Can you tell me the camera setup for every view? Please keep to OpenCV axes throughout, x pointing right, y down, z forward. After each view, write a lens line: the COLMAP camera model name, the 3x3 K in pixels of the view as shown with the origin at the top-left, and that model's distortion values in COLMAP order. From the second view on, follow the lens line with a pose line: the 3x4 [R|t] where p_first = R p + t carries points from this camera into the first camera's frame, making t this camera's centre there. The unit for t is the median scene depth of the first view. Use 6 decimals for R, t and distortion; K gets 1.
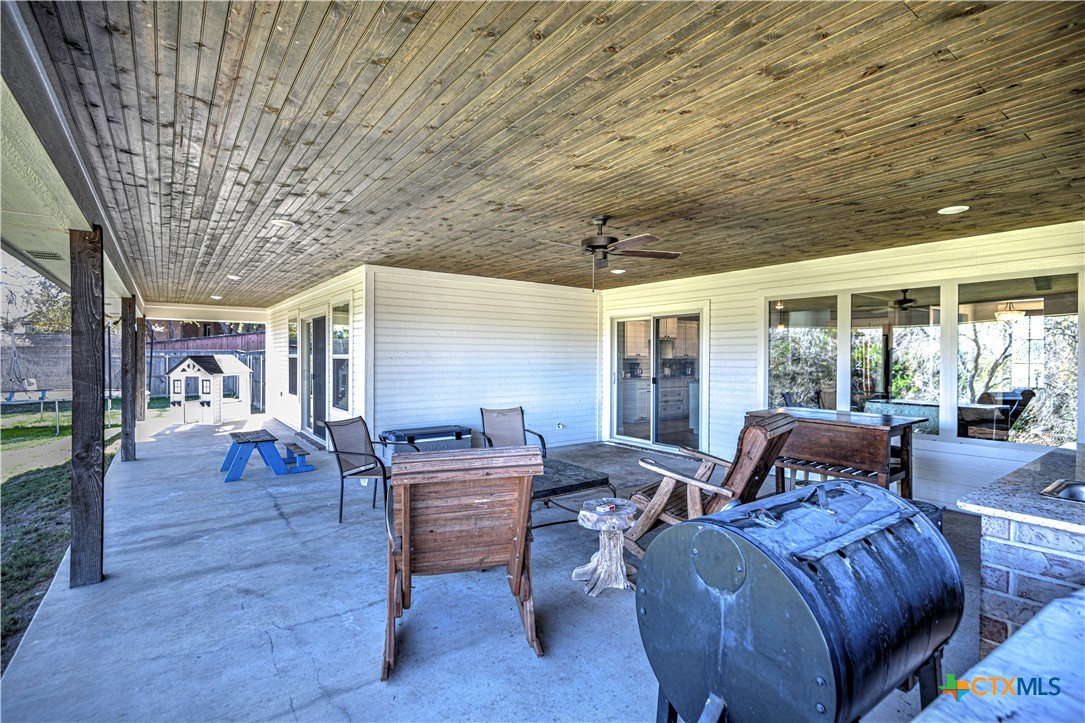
lens RADIAL K [[520.6, 0, 551.1], [0, 520.6, 358.5], [0, 0, 1]] dist [-0.002893, -0.003796]
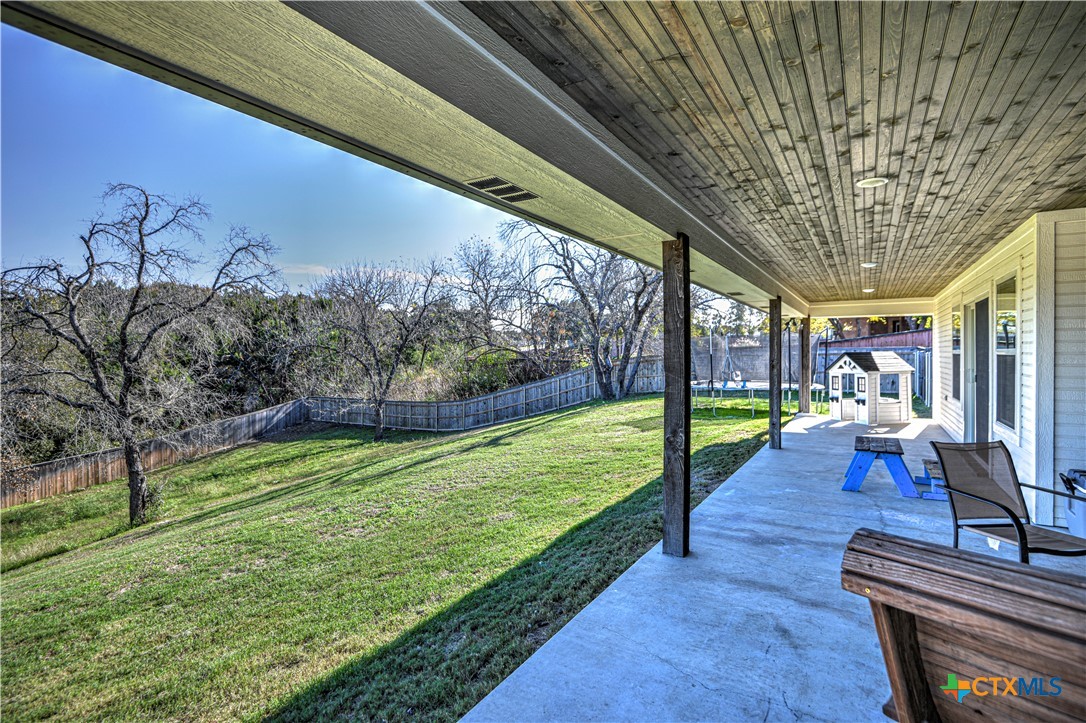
lens RADIAL K [[521.1, 0, 536.3], [0, 521.1, 356.3], [0, 0, 1]] dist [-0.002893, -0.003796]
pose [[0.370148, 0.001425, -0.928972, 0.030103], [-0.000774, 0.999999, 0.001226, 0.003218], [0.928972, 0.000265, 0.370149, 0.228748]]
